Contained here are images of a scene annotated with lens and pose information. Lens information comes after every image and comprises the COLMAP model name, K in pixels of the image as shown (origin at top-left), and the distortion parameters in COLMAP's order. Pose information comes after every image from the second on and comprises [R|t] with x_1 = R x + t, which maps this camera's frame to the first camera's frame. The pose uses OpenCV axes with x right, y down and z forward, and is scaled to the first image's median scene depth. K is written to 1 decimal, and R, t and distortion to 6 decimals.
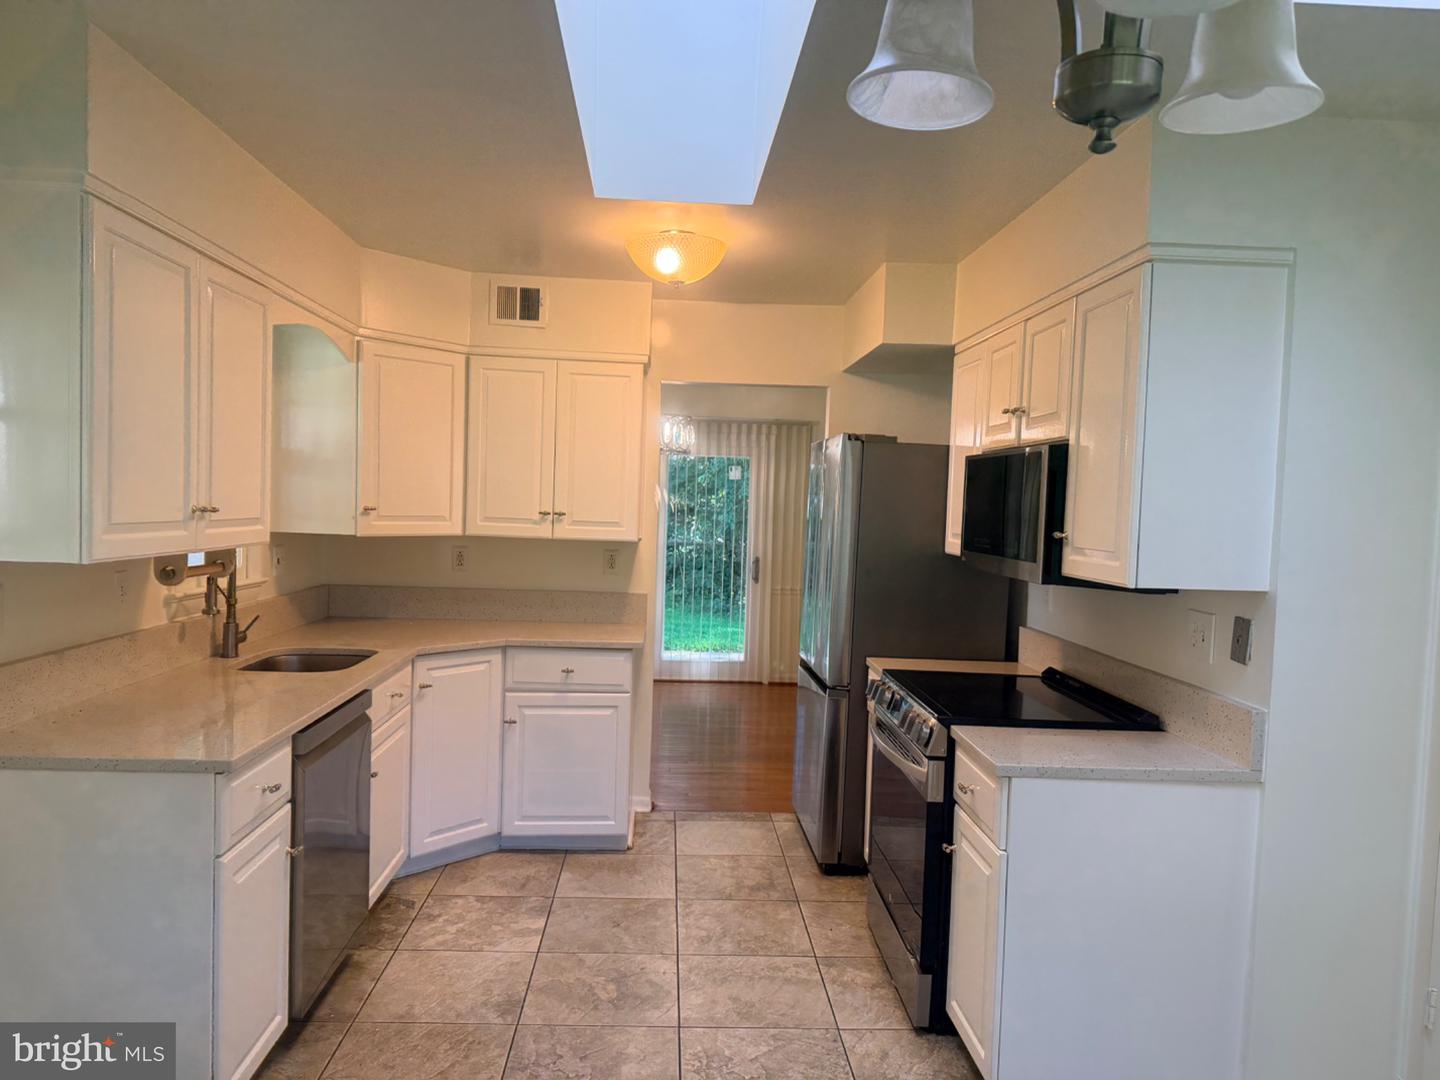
lens RADIAL K [[958.8, 0, 761.1], [0, 958.8, 544.1], [0, 0, 1]] dist [0.078845, -0.172307]
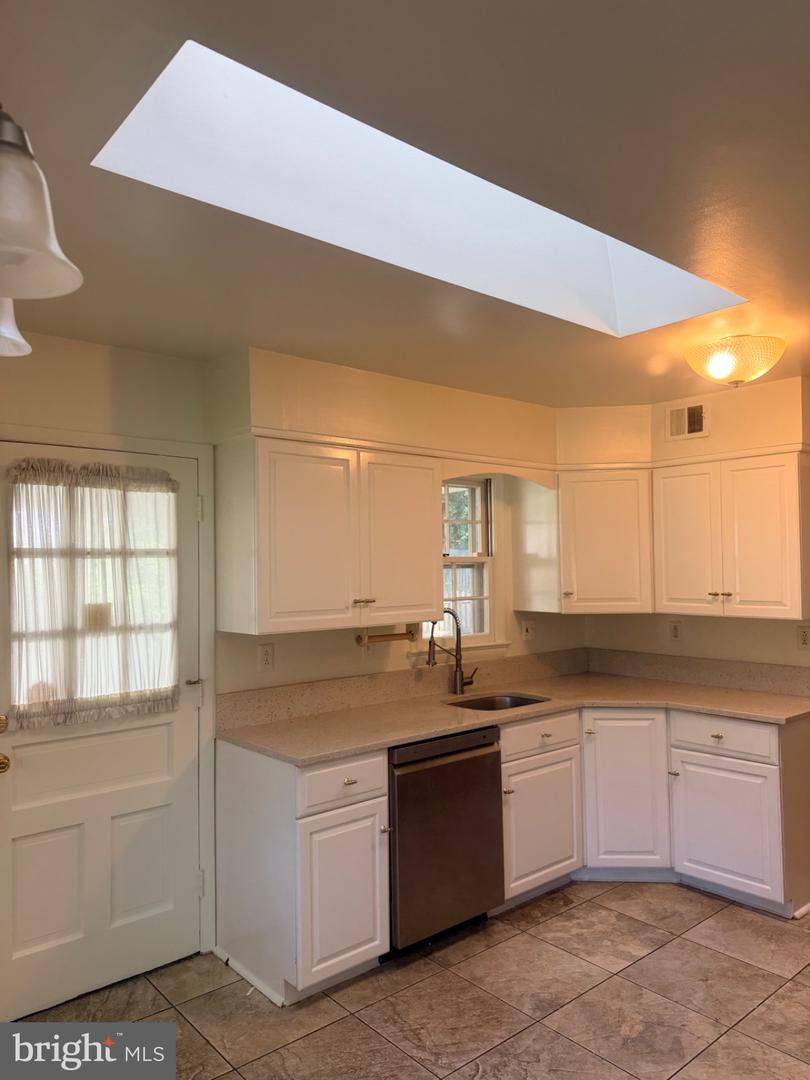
lens RADIAL K [[752.4, 0, 405.0], [0, 752.4, 540.0], [0, 0, 1]] dist [-0.024918, -0.002033]
pose [[0.613419, -0.066115, -0.786985, 0.292108], [-0.009964, 0.995762, -0.091421, -0.012864], [0.789695, 0.063921, 0.610161, 0.178863]]
